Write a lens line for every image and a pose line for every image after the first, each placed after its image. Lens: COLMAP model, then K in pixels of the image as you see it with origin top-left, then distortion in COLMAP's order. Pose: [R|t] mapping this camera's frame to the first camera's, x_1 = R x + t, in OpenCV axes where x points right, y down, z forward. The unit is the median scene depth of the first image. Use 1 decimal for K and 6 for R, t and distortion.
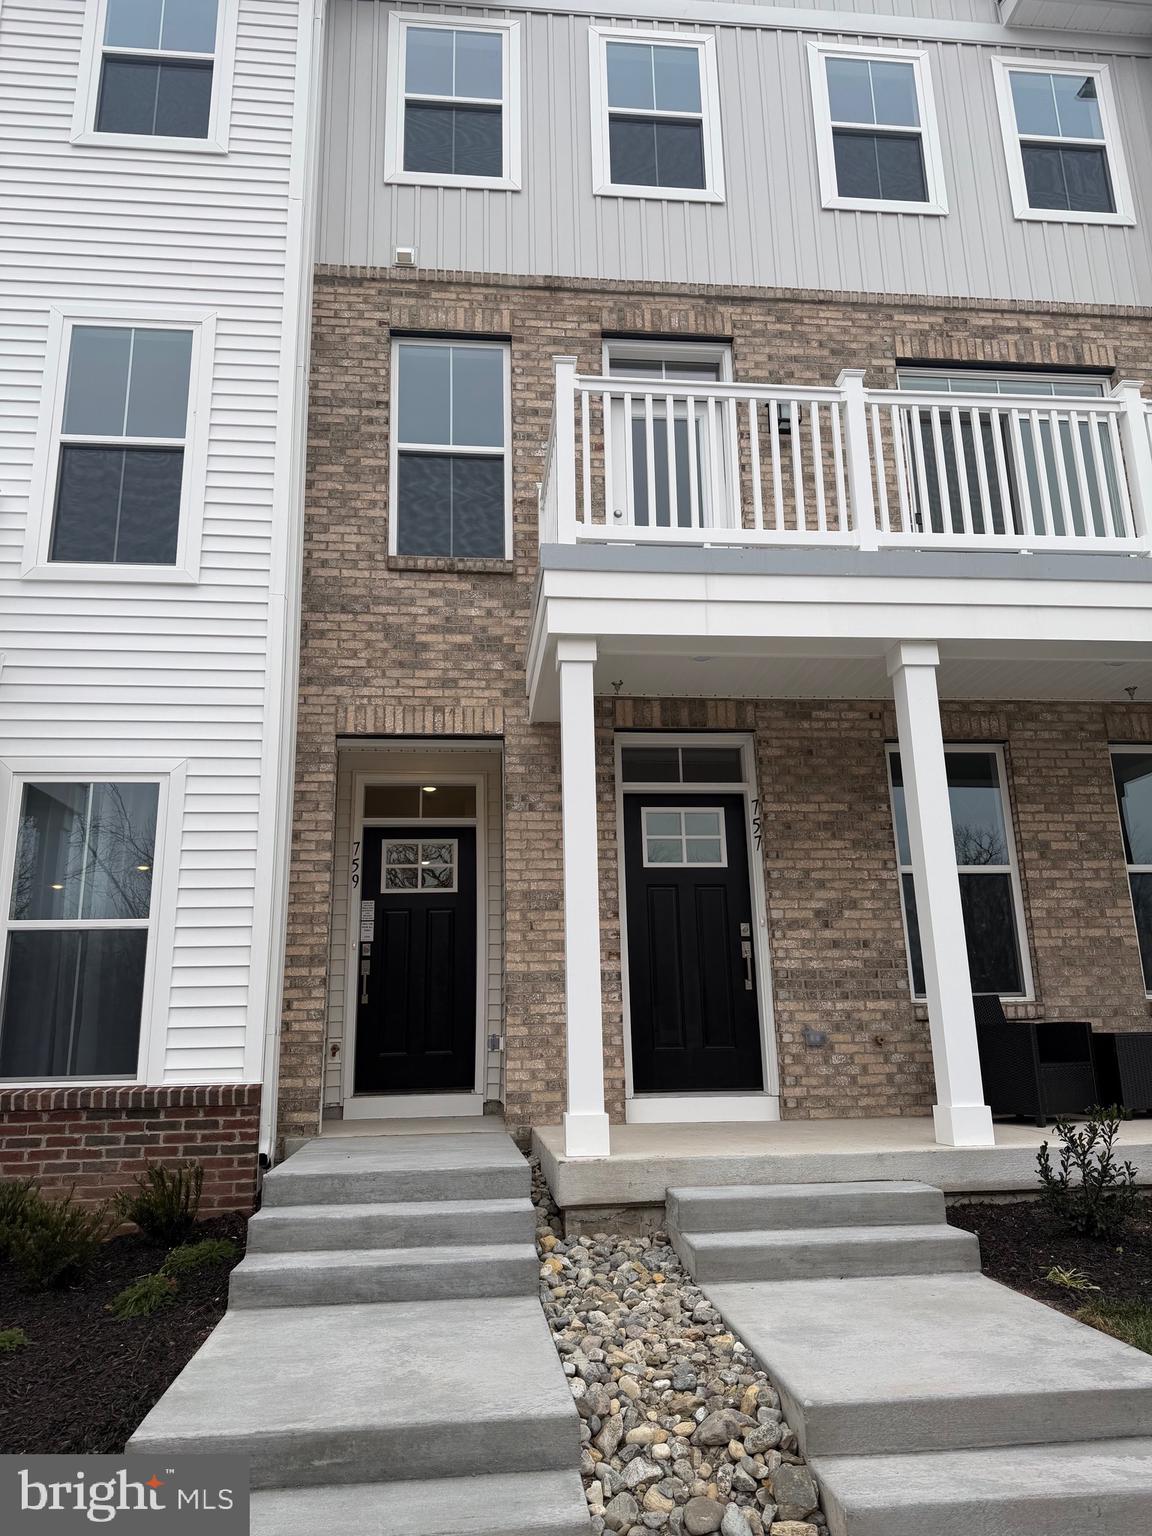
lens RADIAL K [[1011.8, 0, 580.5], [0, 1011.8, 757.9], [0, 0, 1]] dist [0.068440, -0.004437]
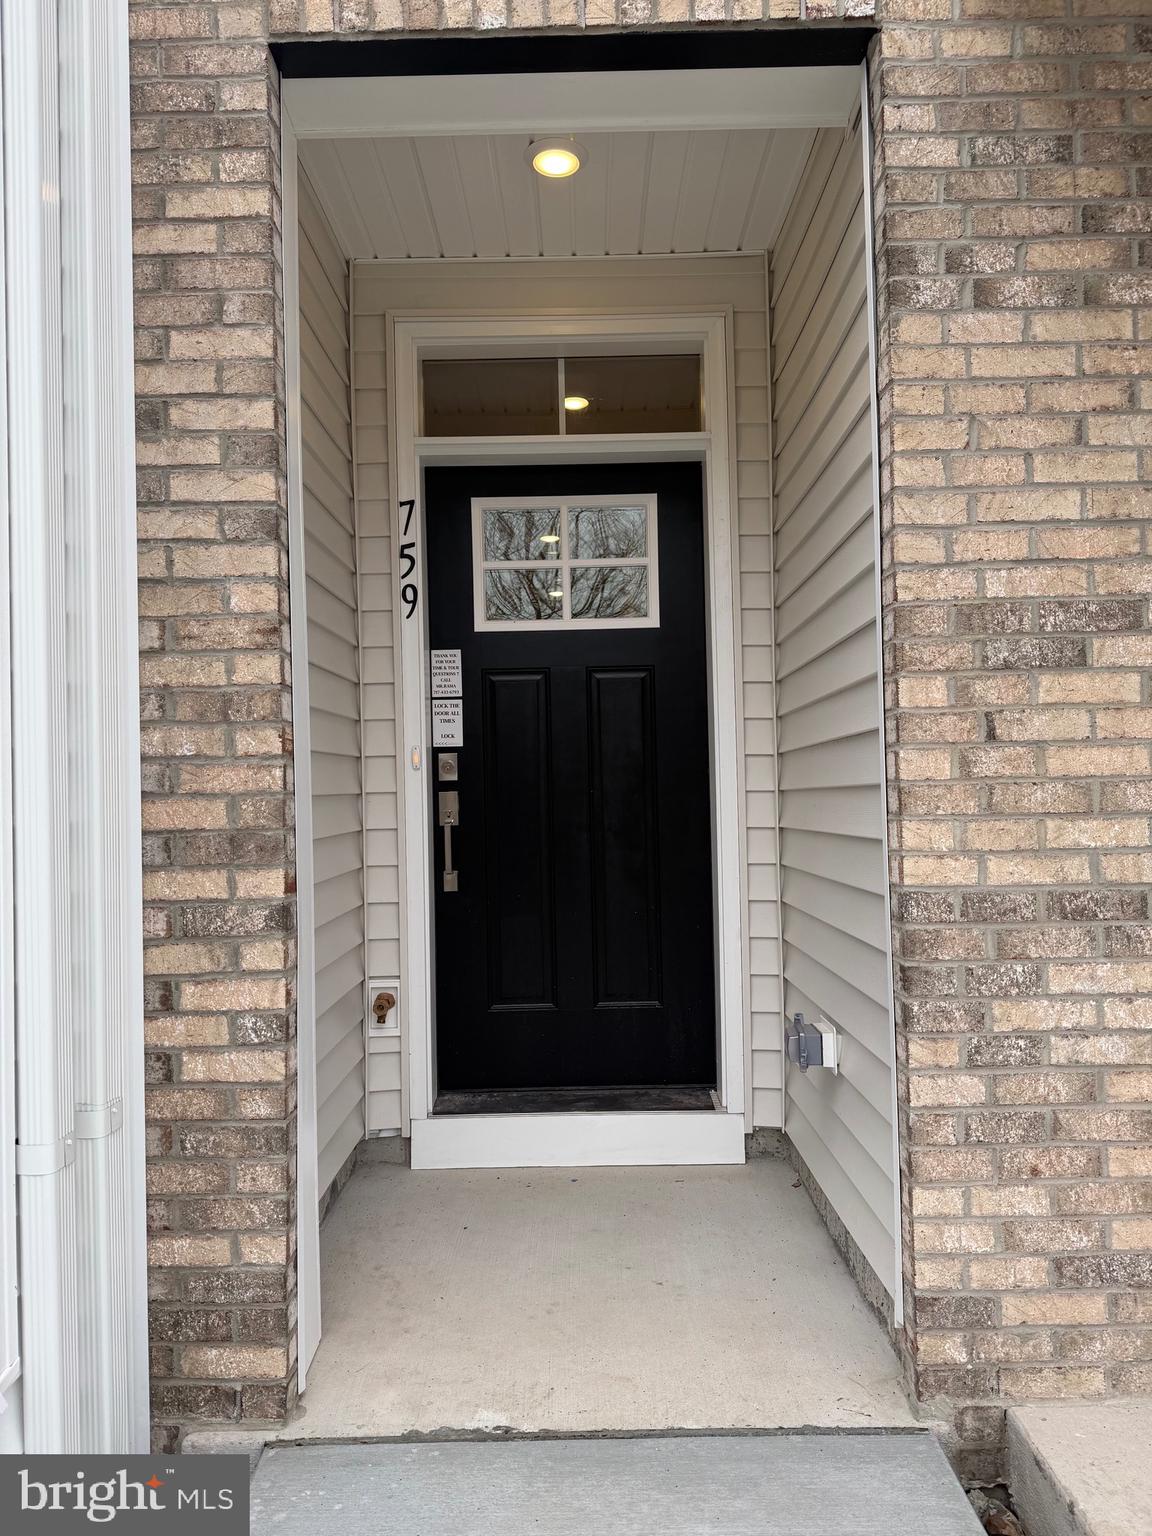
lens RADIAL K [[1011.8, 0, 580.5], [0, 1011.8, 757.9], [0, 0, 1]] dist [0.068440, -0.004437]
pose [[0.993481, 0.000110, -0.113998, -0.127133], [0.026847, 0.971648, 0.234904, 0.103713], [0.110792, -0.236433, 0.965311, 0.705709]]
